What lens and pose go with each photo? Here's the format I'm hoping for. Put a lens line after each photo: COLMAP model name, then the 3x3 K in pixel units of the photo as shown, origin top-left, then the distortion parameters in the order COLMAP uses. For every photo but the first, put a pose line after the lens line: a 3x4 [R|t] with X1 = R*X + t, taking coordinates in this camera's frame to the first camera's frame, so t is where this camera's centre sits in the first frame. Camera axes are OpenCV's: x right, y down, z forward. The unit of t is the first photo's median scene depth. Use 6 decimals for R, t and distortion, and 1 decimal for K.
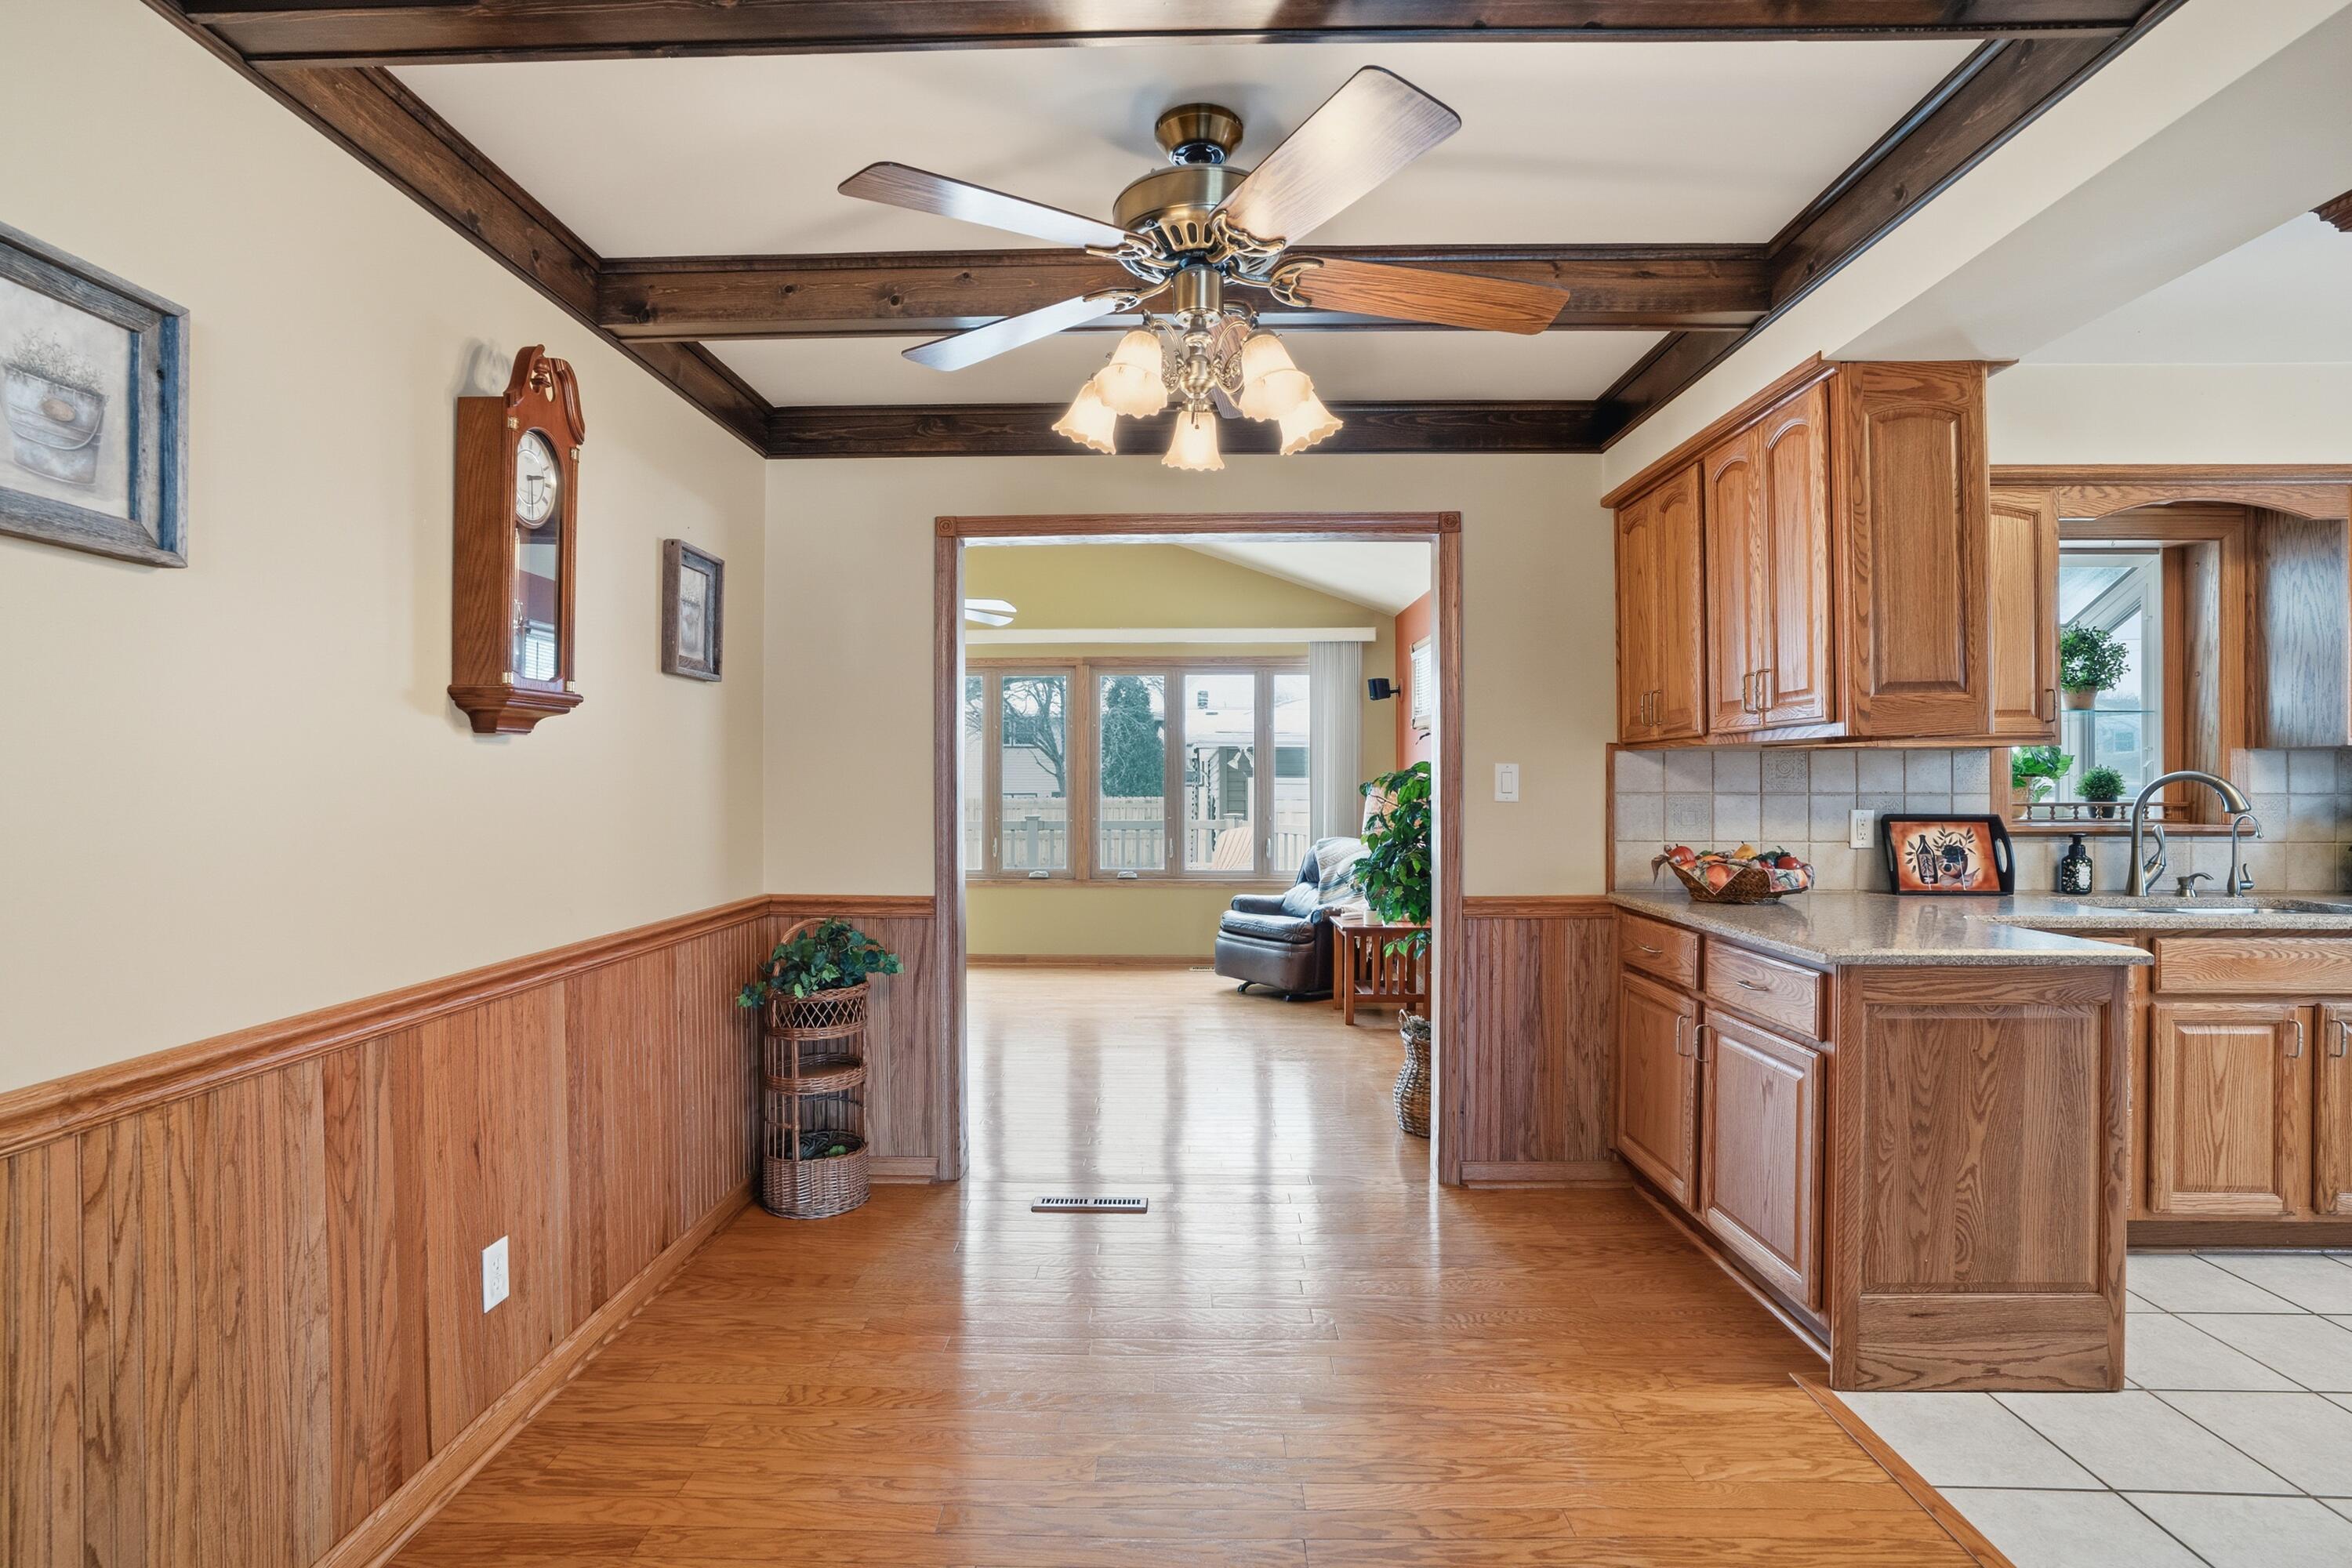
lens RADIAL K [[1152.0, 0, 1173.9], [0, 1152.0, 785.4], [0, 0, 1]] dist [-0.033256, 0.015653]
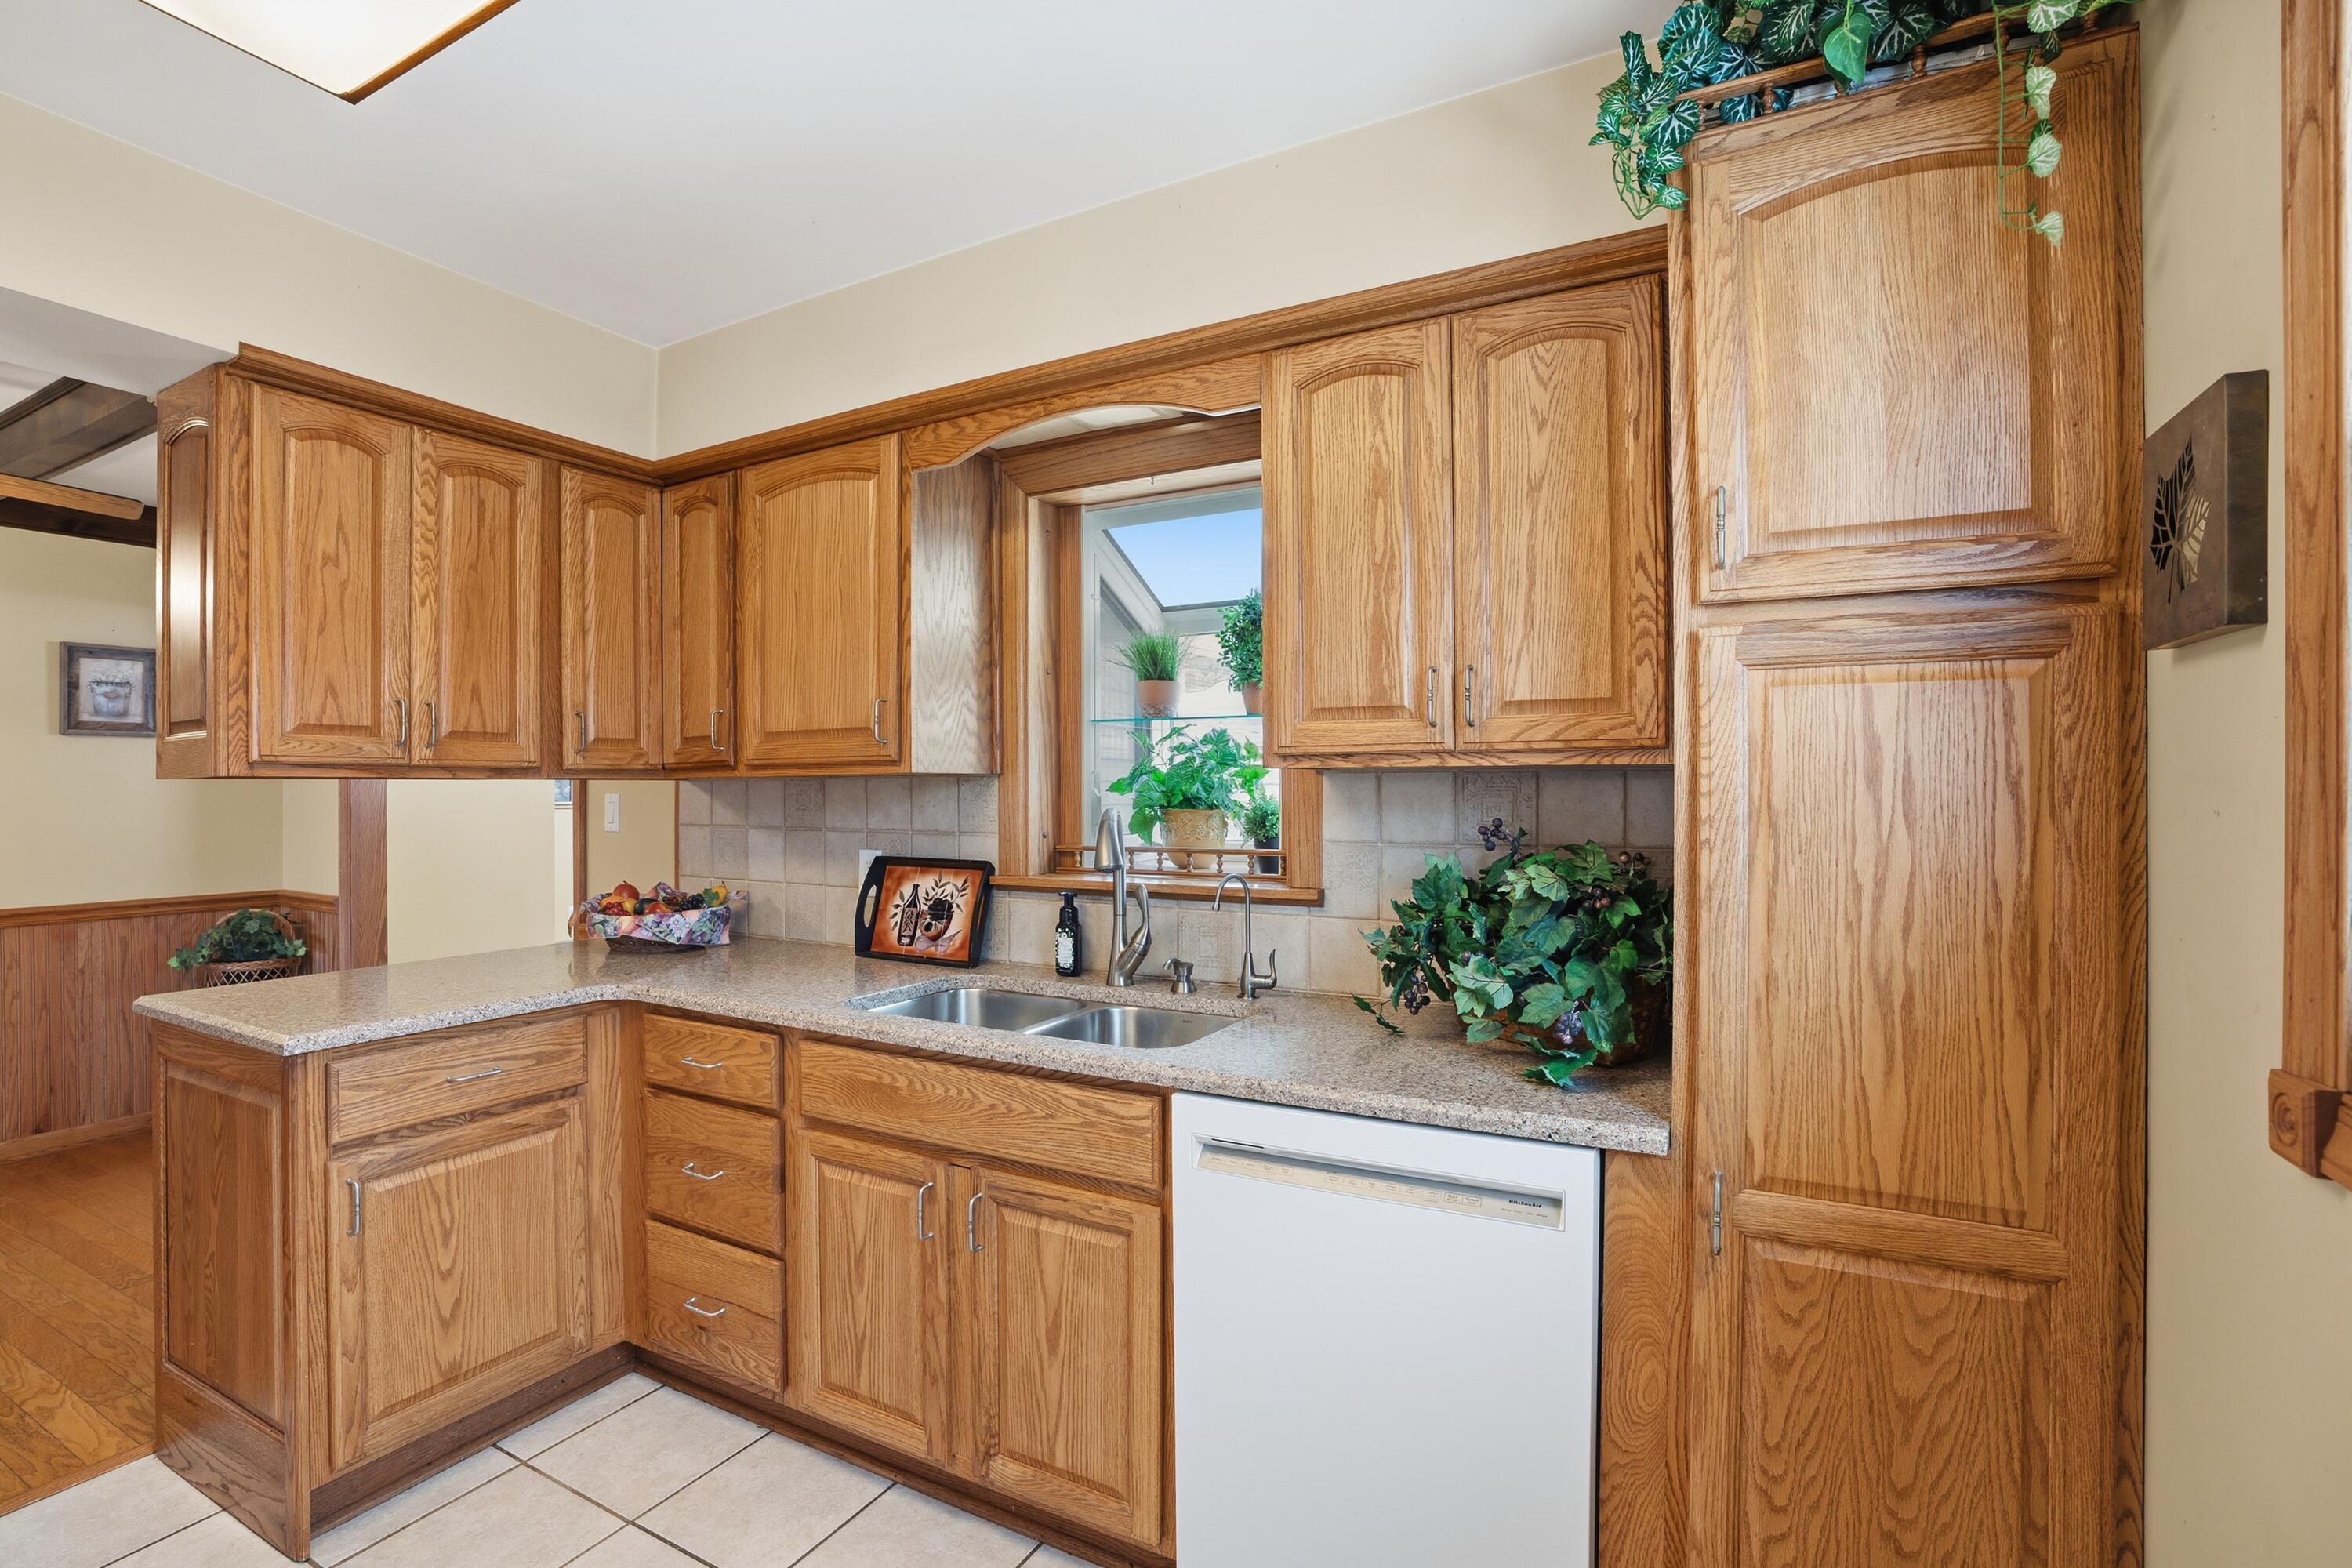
lens RADIAL K [[1085.2, 0, 1154.1], [0, 1085.2, 796.5], [0, 0, 1]] dist [-0.037740, 0.001439]
pose [[0.879123, 0.002205, -0.476589, 1.216126], [0.000214, 0.999987, 0.005021, -0.022336], [0.476594, -0.004516, 0.879112, 0.432106]]
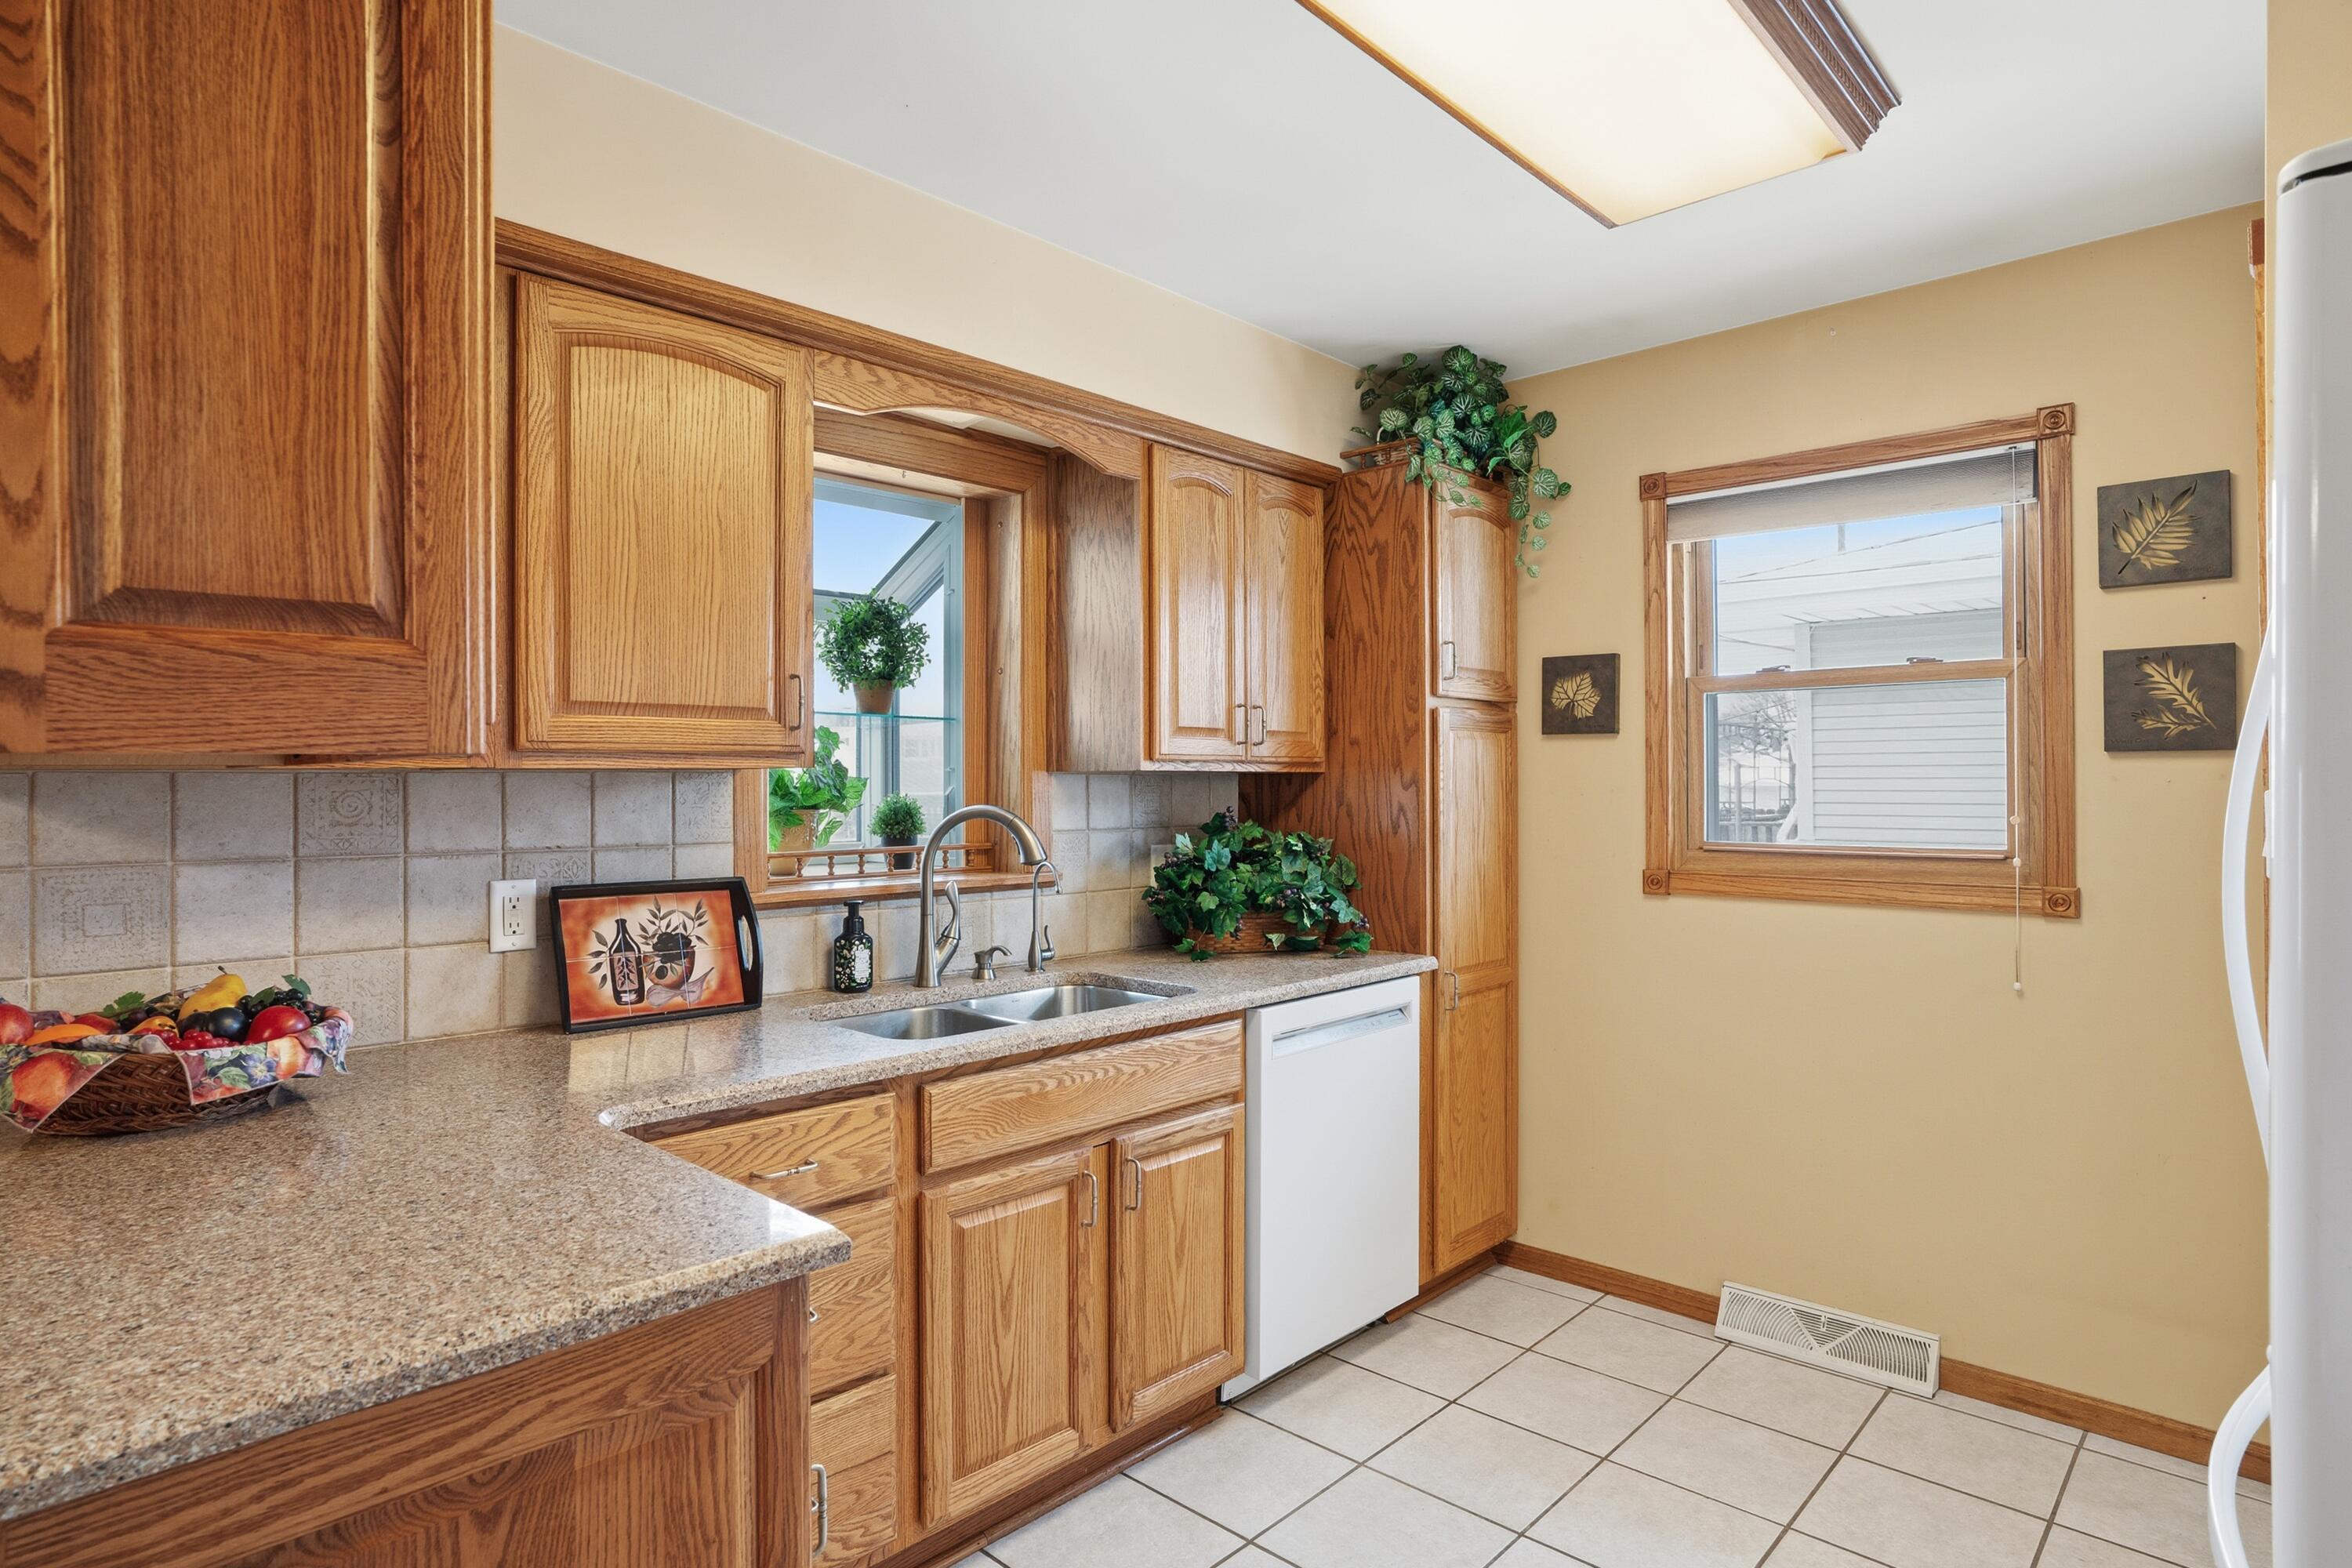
lens RADIAL K [[1272.0, 0, 1161.6], [0, 1272.0, 787.9], [0, 0, 1]] dist [-0.016440, 0.005536]
pose [[0.681733, -0.003707, 0.731591, 0.390870], [0.004565, 0.999989, 0.000813, -0.023103], [-0.731587, 0.002786, 0.681743, 0.377800]]
